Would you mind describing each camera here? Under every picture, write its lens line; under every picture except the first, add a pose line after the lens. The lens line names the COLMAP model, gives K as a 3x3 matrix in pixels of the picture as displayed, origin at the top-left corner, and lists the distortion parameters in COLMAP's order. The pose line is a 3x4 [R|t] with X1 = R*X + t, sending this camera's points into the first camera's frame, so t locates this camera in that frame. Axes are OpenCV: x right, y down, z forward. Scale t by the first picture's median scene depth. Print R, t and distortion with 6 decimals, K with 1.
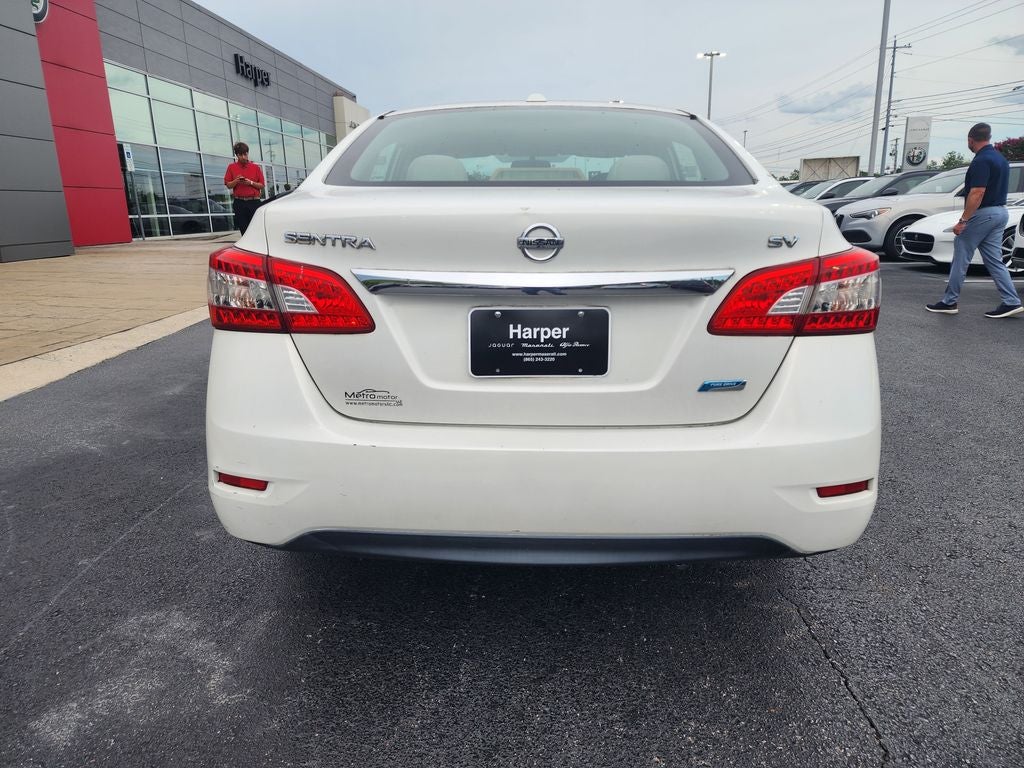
lens RADIAL K [[683.9, 0, 501.9], [0, 683.9, 373.0], [0, 0, 1]] dist [0.076991, -0.061773]
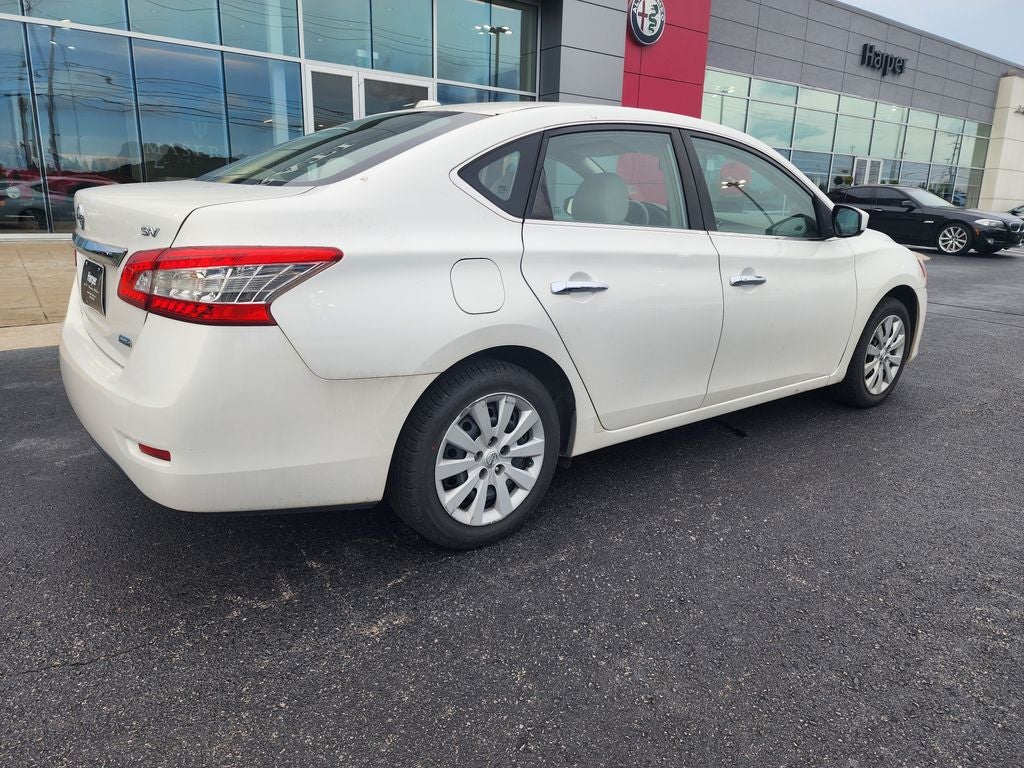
lens RADIAL K [[688.4, 0, 507.0], [0, 688.4, 375.5], [0, 0, 1]] dist [0.062496, -0.049023]
pose [[0.641409, 0.228382, -0.732418, 1.629119], [-0.222720, 0.968981, 0.107102, -0.200961], [0.734160, 0.094428, 0.672378, 0.624686]]
